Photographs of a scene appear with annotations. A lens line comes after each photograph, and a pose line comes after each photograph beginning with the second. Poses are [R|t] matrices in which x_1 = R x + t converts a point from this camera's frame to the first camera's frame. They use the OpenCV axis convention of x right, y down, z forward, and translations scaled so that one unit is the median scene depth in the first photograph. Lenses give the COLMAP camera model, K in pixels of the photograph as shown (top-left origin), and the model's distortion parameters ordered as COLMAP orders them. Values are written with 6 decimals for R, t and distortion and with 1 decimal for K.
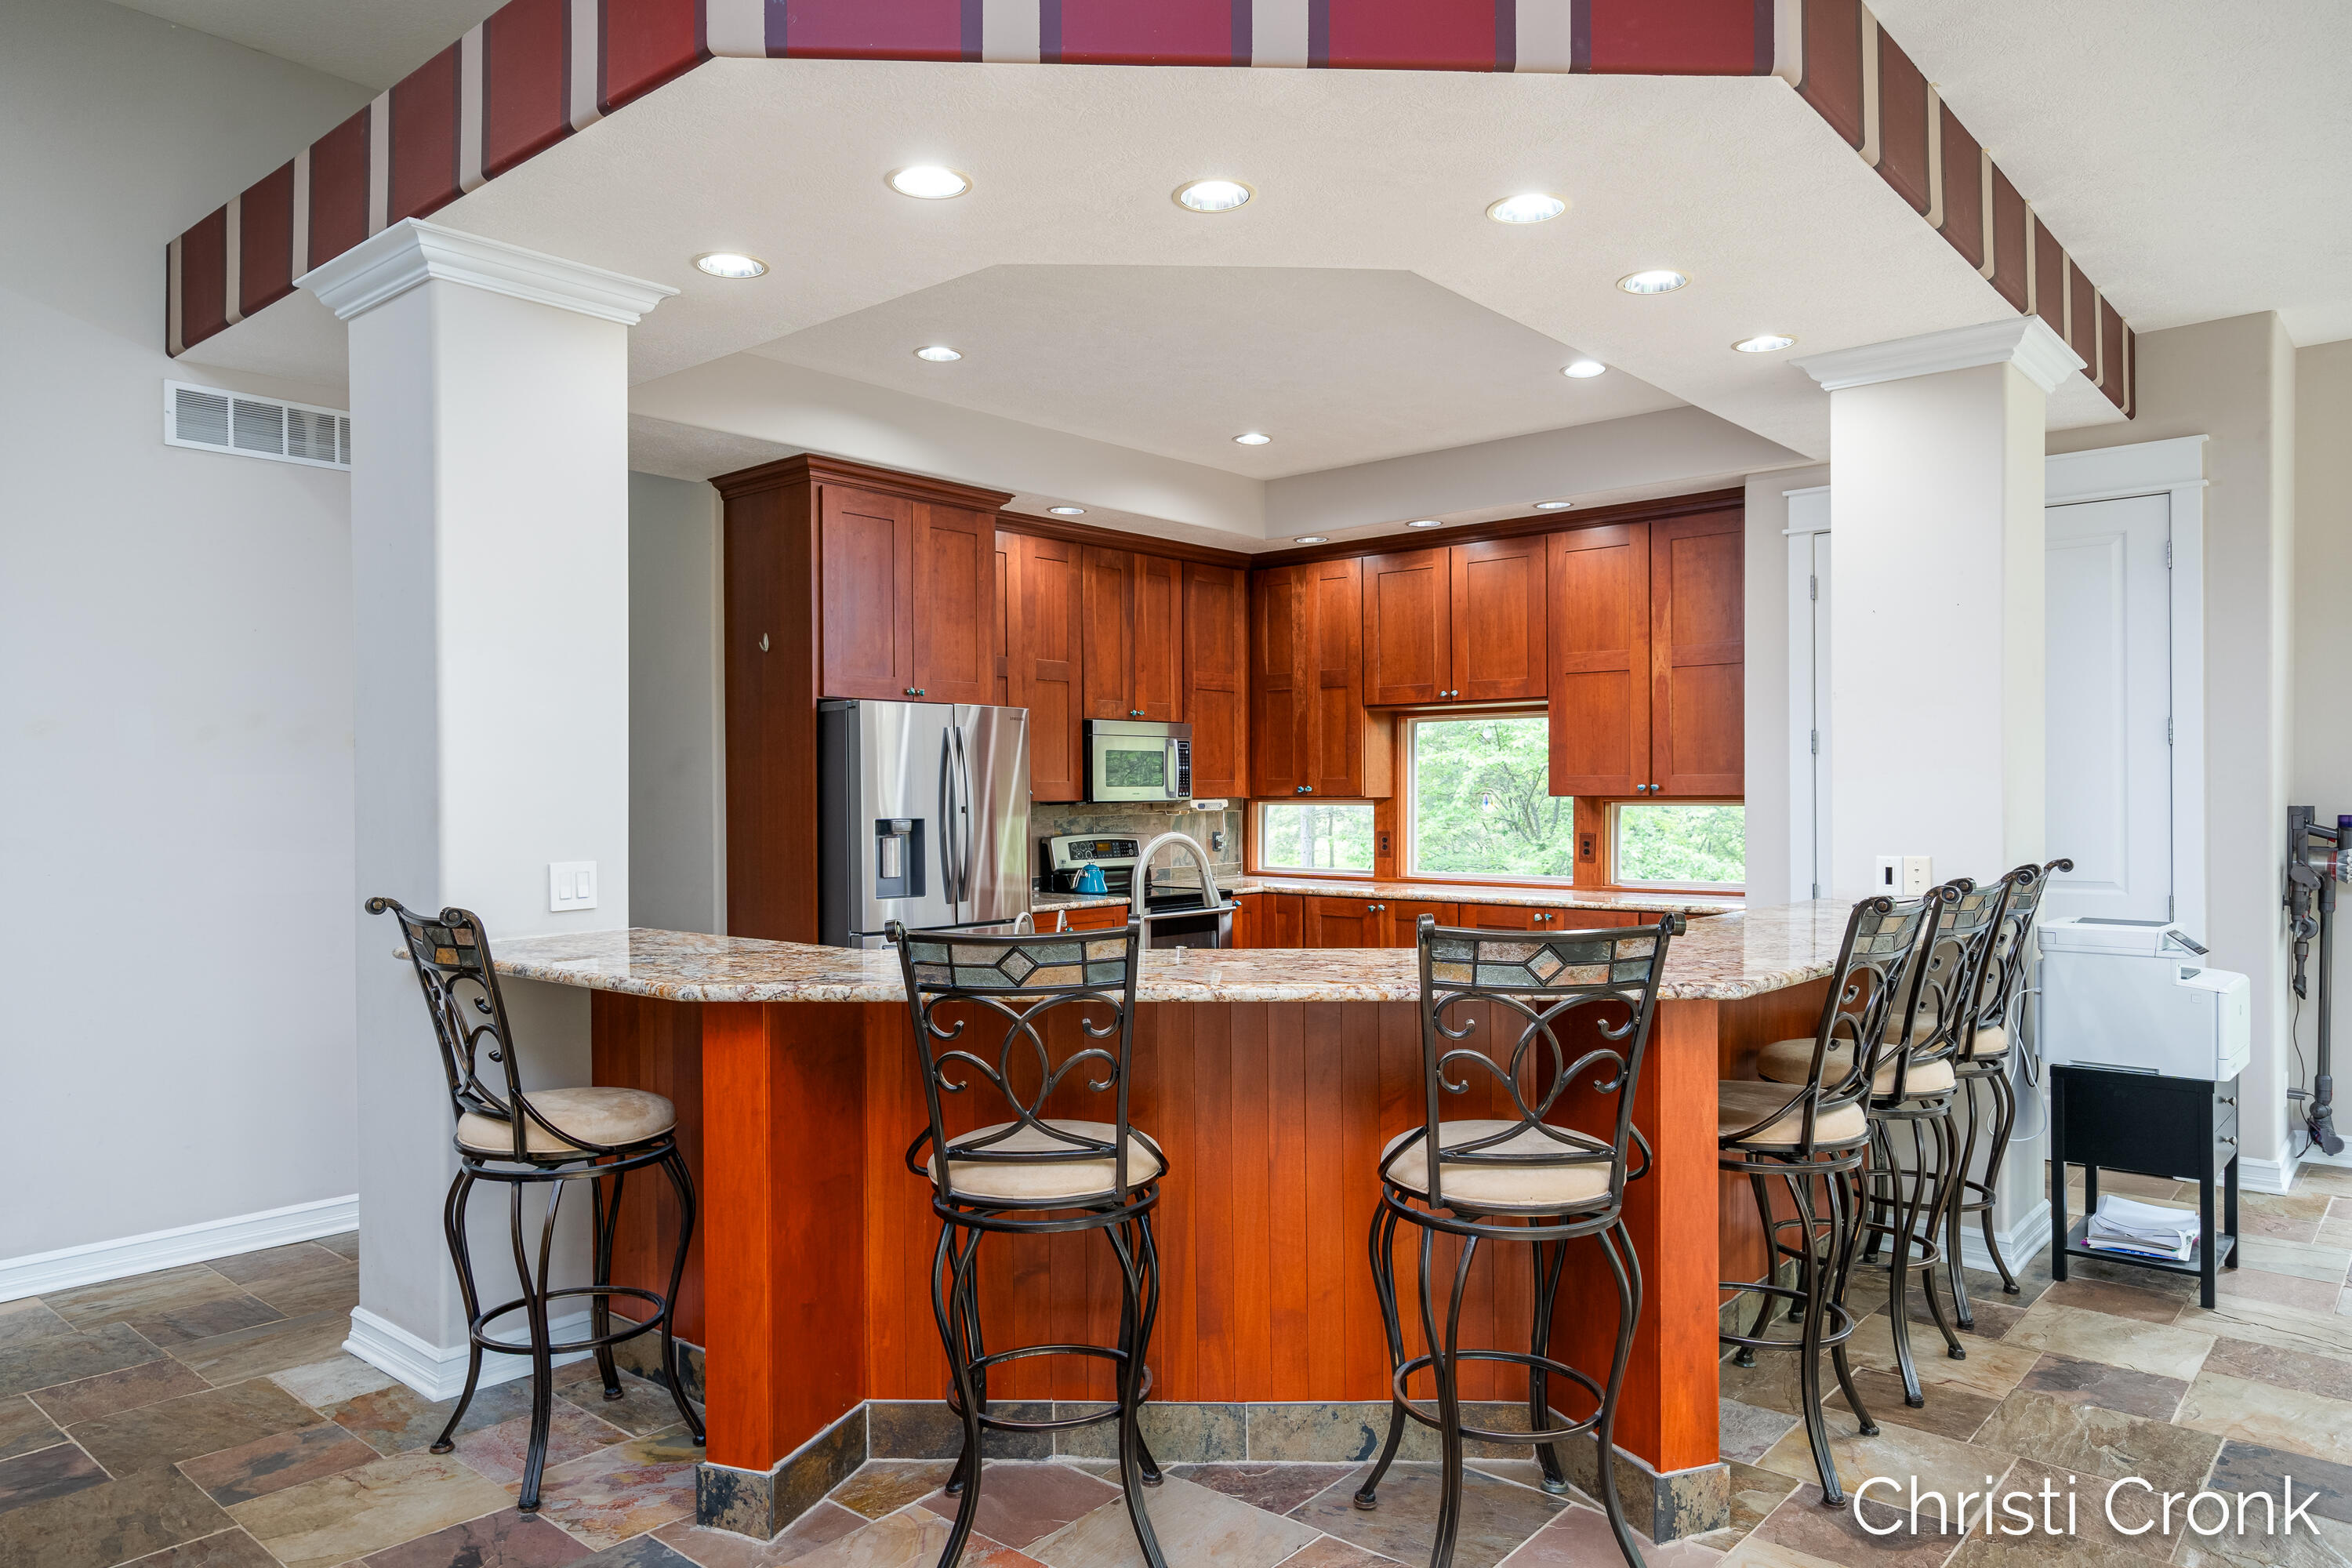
lens RADIAL K [[1536.6, 0, 1170.6], [0, 1536.6, 791.1], [0, 0, 1]] dist [0.003082, 0.001058]
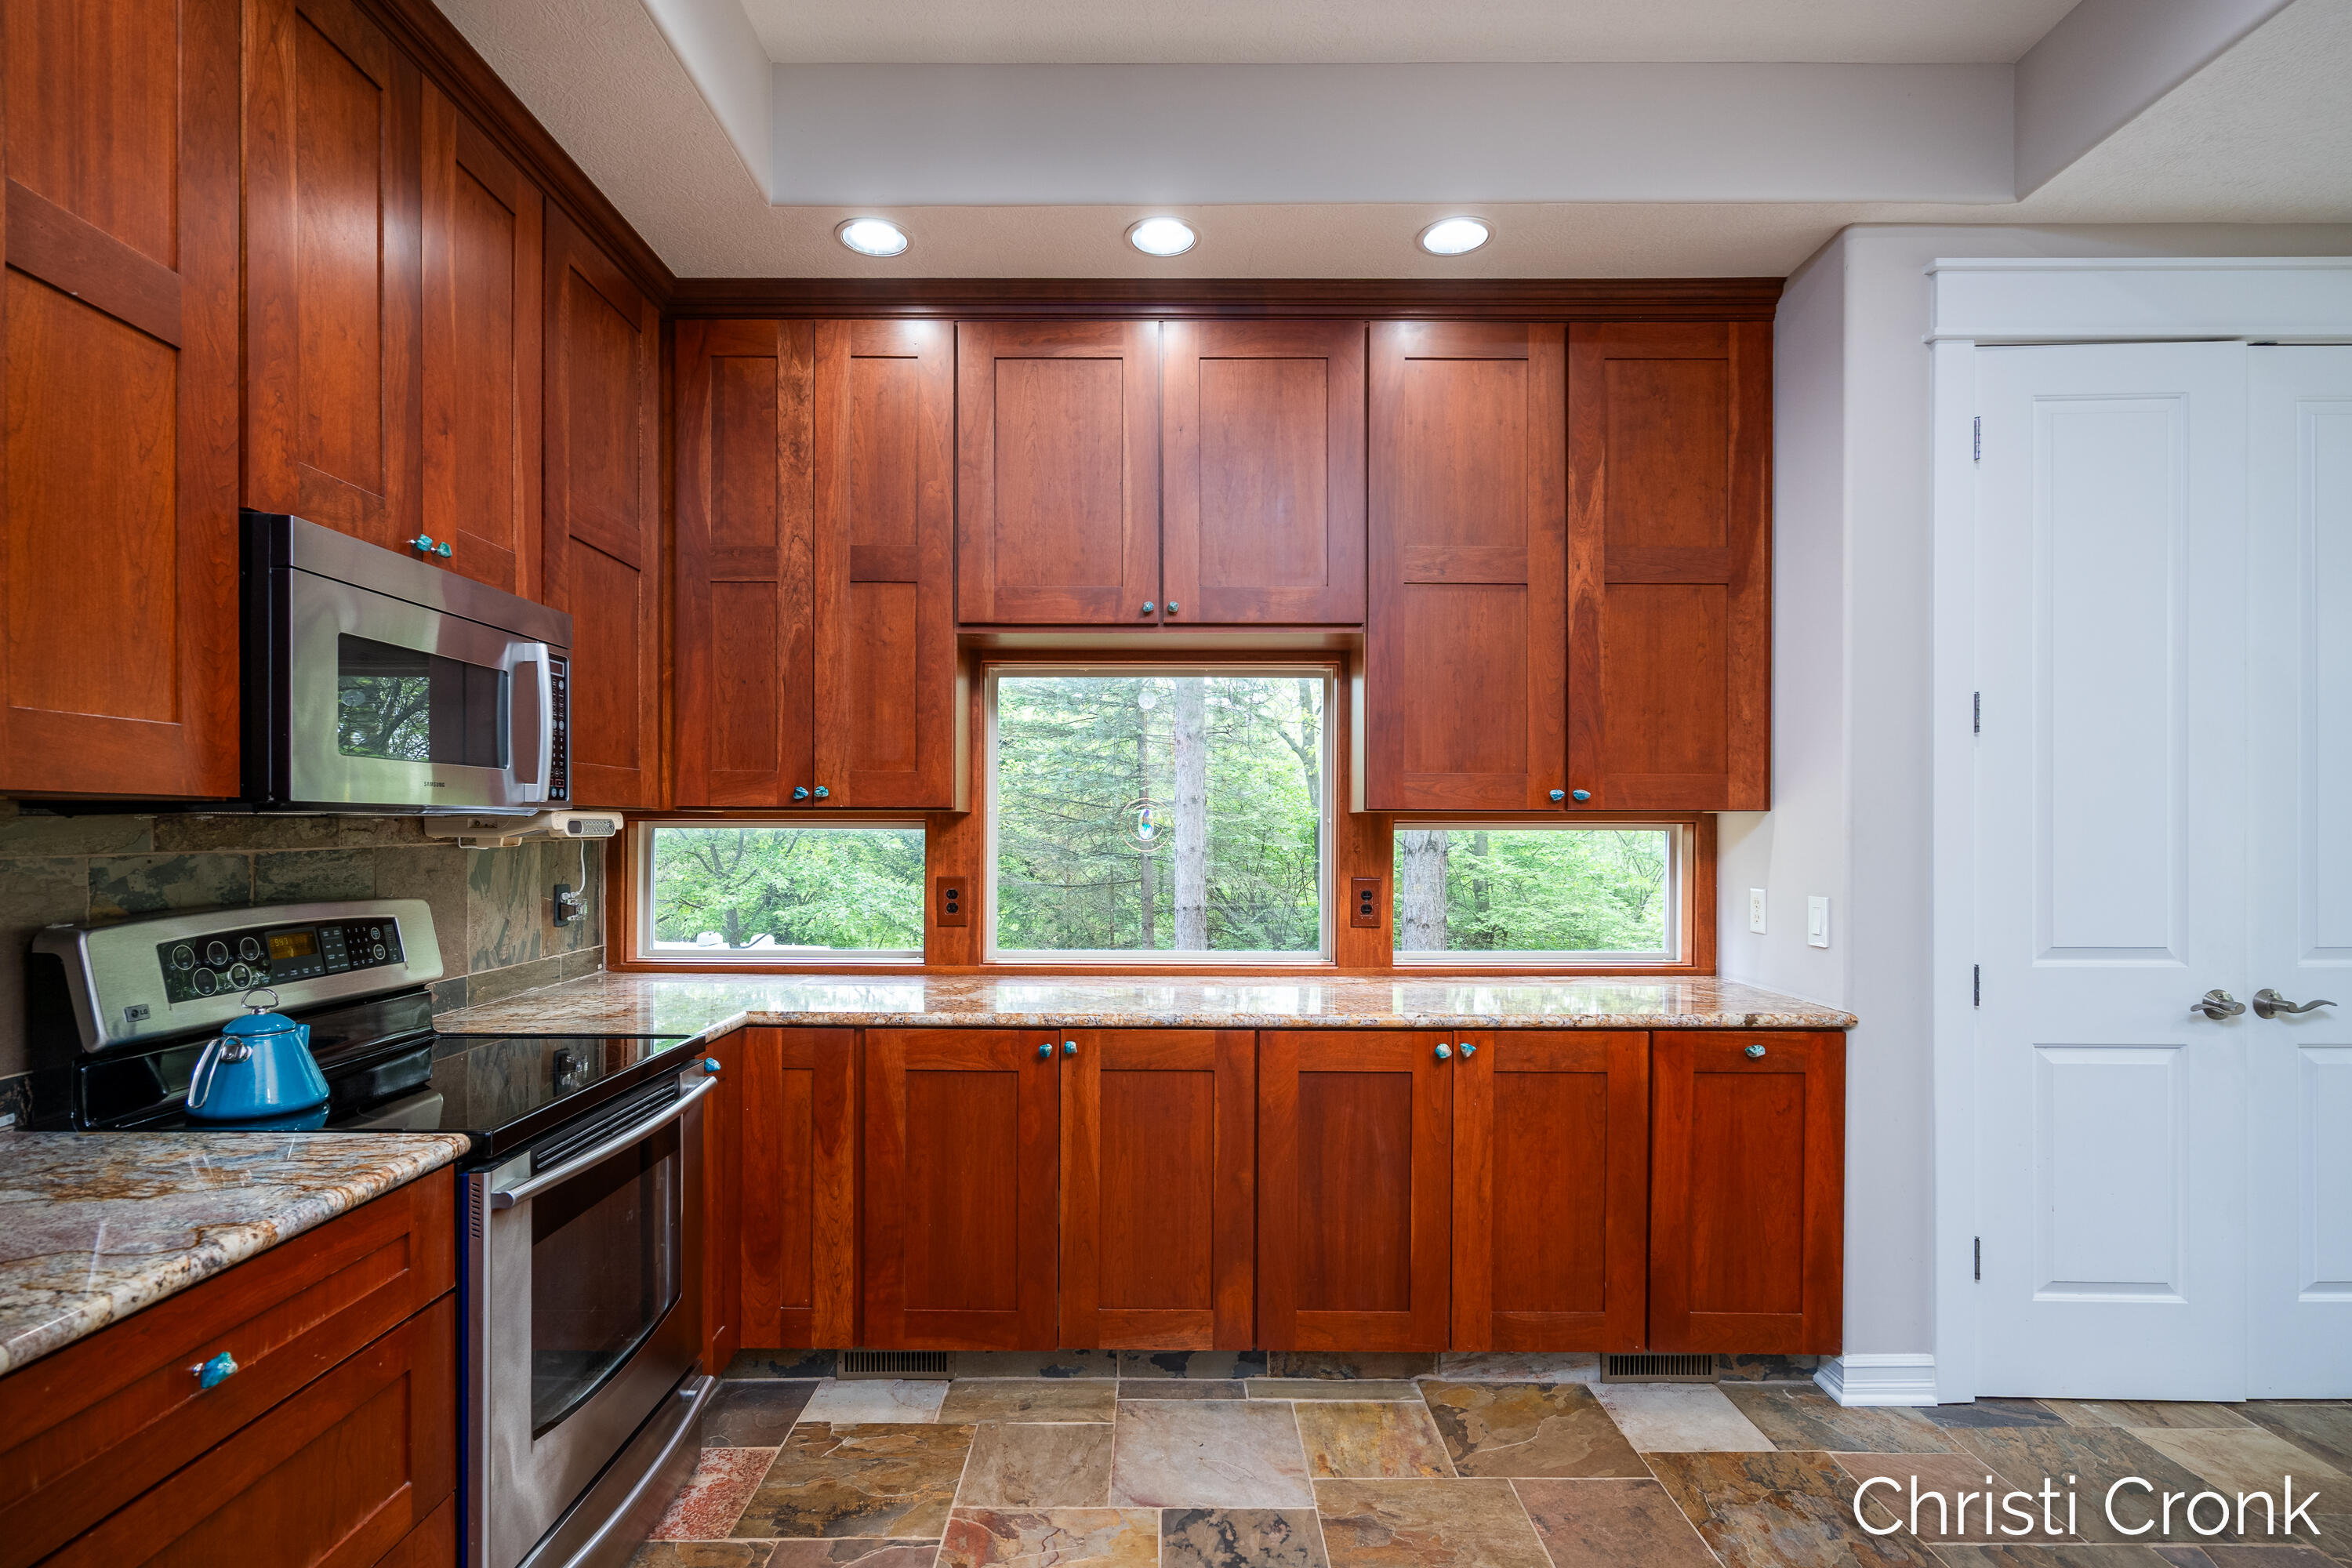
lens RADIAL K [[1131.2, 0, 1164.0], [0, 1131.2, 827.6], [0, 0, 1]] dist [-0.000075, 0.000200]
pose [[0.755321, 0.006502, 0.655323, -0.062089], [-0.006710, 0.999975, -0.002188, 0.010274], [-0.655321, -0.002745, 0.755345, 0.698021]]
